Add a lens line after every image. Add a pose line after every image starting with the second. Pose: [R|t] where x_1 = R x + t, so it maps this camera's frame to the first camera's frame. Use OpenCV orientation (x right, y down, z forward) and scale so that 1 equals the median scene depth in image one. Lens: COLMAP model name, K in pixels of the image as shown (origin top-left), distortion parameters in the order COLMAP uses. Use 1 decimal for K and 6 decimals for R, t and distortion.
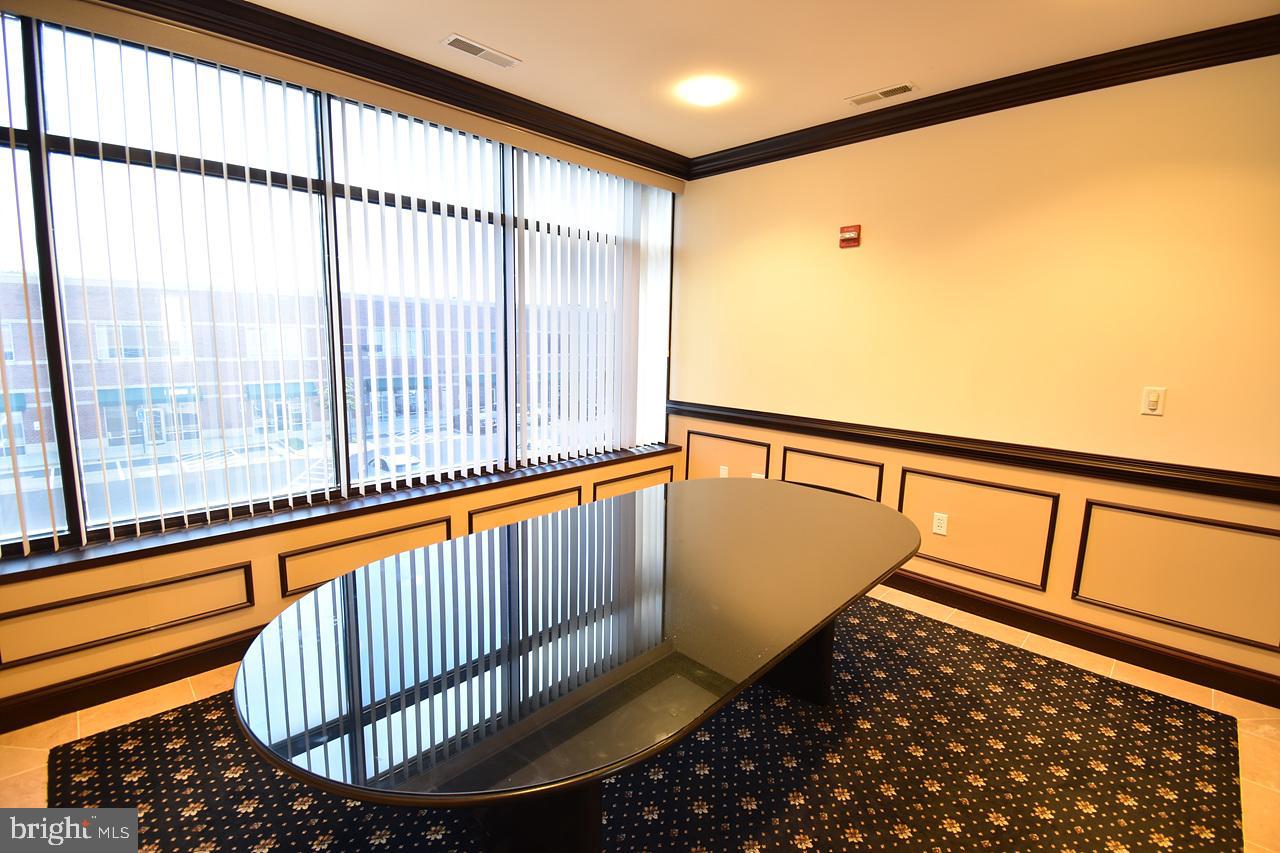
lens RADIAL K [[573.6, 0, 658.9], [0, 573.6, 408.3], [0, 0, 1]] dist [0.024514, -0.024447]
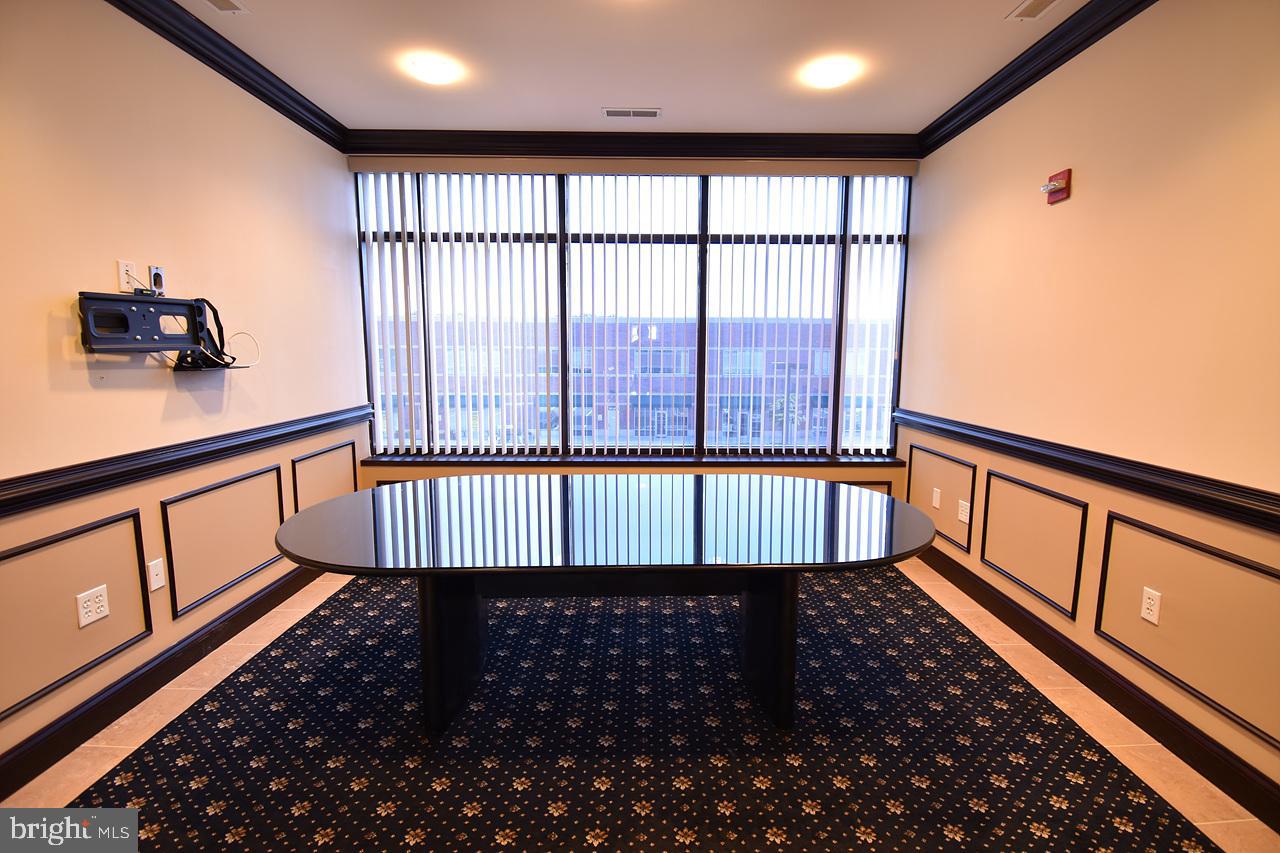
lens RADIAL K [[566.7, 0, 642.5], [0, 566.7, 409.4], [0, 0, 1]] dist [0.022970, -0.028532]
pose [[0.697251, 0.056244, -0.714617, 0.513826], [-0.082460, 0.996592, -0.002019, 0.029870], [0.712069, 0.060335, 0.699513, 0.139649]]
